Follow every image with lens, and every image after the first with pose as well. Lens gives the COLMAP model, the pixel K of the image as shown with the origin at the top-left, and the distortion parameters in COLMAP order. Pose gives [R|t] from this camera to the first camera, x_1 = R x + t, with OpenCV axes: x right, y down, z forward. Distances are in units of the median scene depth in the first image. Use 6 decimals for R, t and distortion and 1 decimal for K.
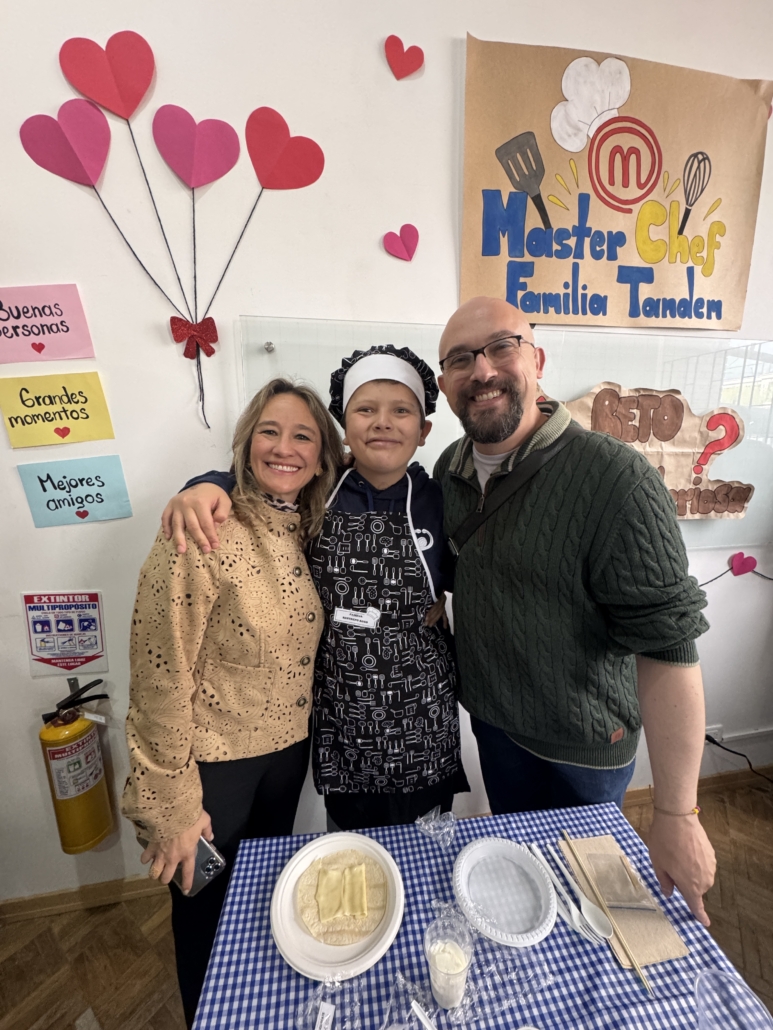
lens RADIAL K [[415.9, 0, 387.6], [0, 415.9, 519.0], [0, 0, 1]] dist [-0.001408, -0.000259]
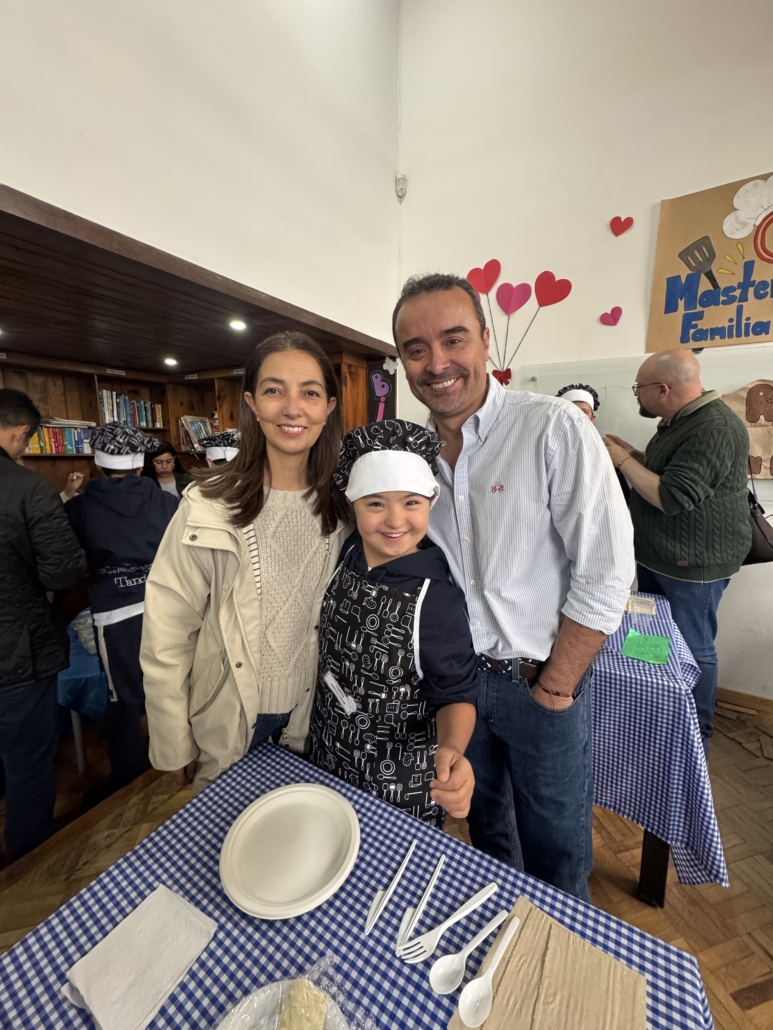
lens RADIAL K [[415.9, 0, 387.3], [0, 415.9, 516.1], [0, 0, 1]] dist [-0.001408, -0.000259]
pose [[0.766016, 0.123567, -0.630834, 0.526919], [-0.126479, 0.991140, 0.040562, 0.272610], [0.630256, 0.048716, 0.774857, -1.008622]]
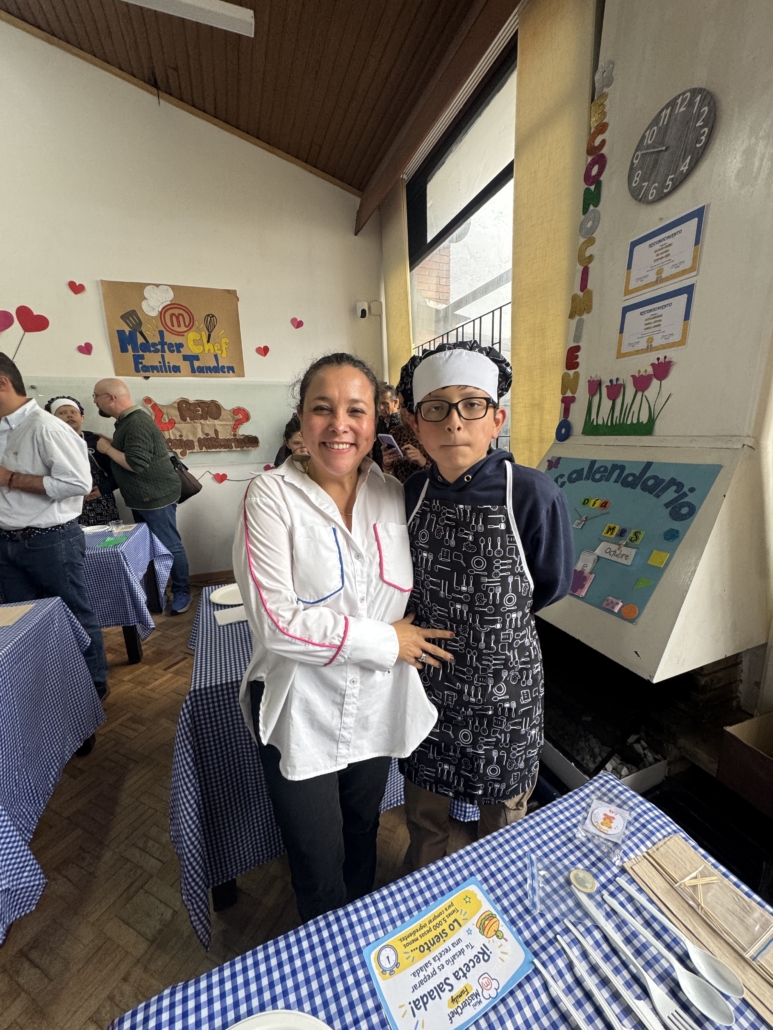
lens RADIAL K [[415.9, 0, 385.3], [0, 415.9, 520.6], [0, 0, 1]] dist [-0.001408, -0.000259]
pose [[0.981635, -0.055831, 0.182418, 1.354704], [0.051936, 0.998310, 0.026066, 0.491045], [-0.183566, -0.016113, 0.982875, -2.011691]]
